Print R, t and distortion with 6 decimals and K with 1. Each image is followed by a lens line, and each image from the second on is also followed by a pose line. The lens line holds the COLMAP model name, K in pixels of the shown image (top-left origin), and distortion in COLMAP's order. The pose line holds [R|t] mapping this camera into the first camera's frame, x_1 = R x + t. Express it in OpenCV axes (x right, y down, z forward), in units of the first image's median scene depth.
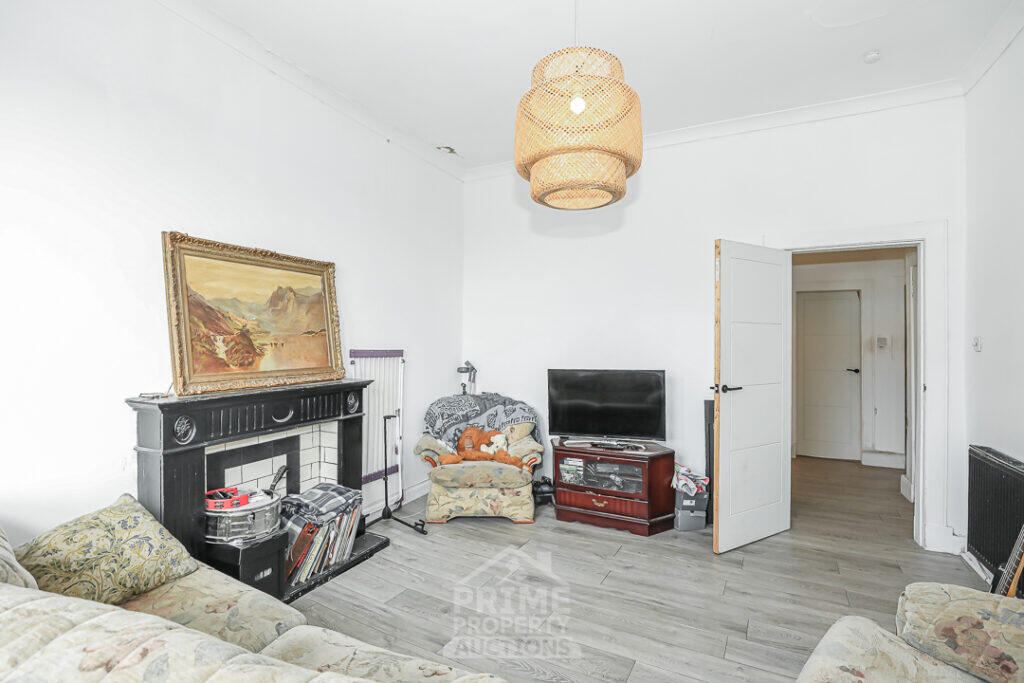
lens RADIAL K [[477.8, 0, 513.0], [0, 477.8, 342.6], [0, 0, 1]] dist [-0.033115, 0.001969]
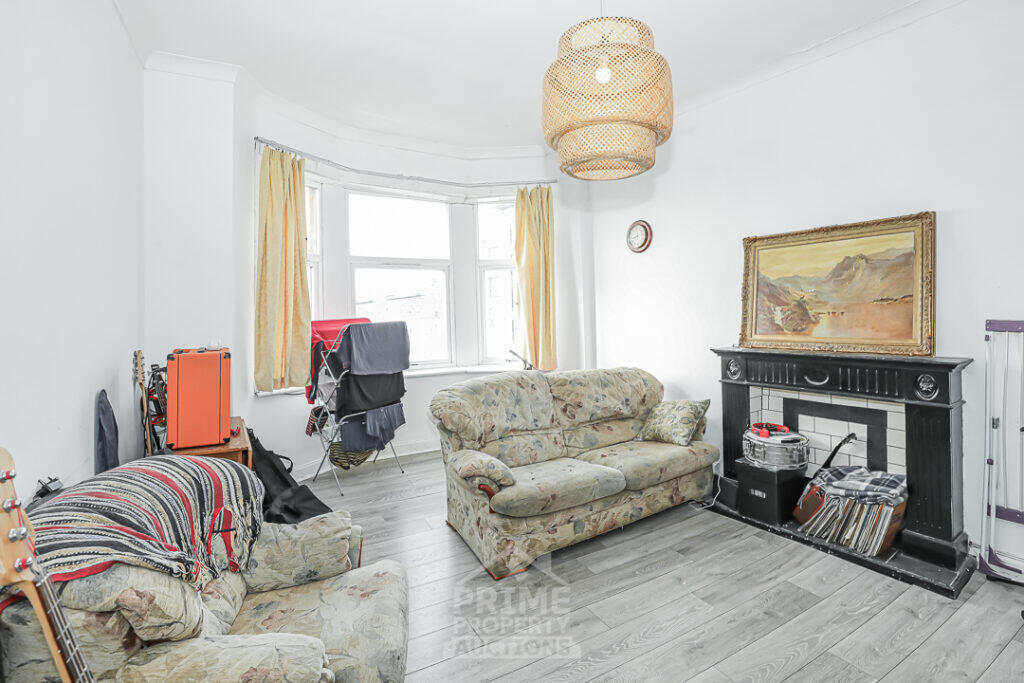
lens RADIAL K [[477.8, 0, 523.2], [0, 477.8, 312.9], [0, 0, 1]] dist [-0.033115, 0.001969]
pose [[-0.509307, 0.011657, -0.860506, 0.763965], [0.018231, 0.999830, 0.002753, -0.012457], [0.860392, -0.014286, -0.509433, 0.950215]]
